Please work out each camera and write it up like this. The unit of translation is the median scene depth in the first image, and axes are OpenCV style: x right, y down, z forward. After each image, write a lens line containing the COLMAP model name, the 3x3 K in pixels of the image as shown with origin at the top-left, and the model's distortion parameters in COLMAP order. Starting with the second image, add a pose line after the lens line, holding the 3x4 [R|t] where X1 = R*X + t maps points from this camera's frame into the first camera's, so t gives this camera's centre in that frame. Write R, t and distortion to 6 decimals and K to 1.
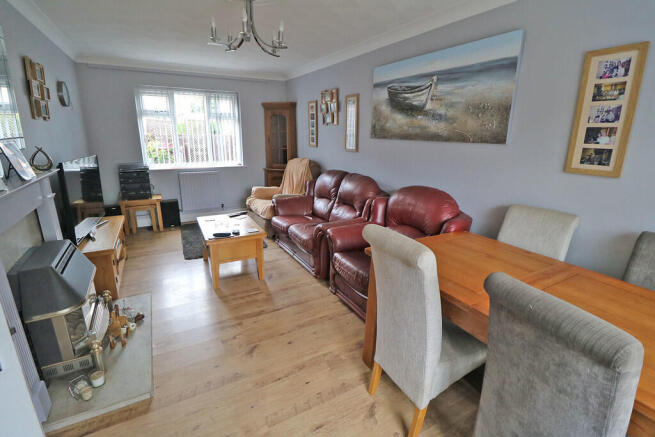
lens RADIAL K [[302.3, 0, 326.9], [0, 302.3, 215.0], [0, 0, 1]] dist [-0.001113, -0.011922]
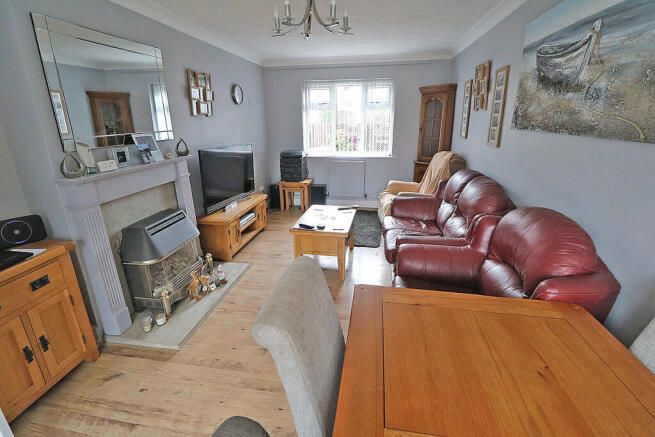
lens RADIAL K [[302.3, 0, 326.9], [0, 302.3, 215.0], [0, 0, 1]] dist [-0.001113, -0.011922]
pose [[0.783763, 0.165423, -0.598623, 0.277017], [-0.139877, 0.986128, 0.089369, -0.065085], [0.605103, 0.013689, 0.796030, 0.205755]]
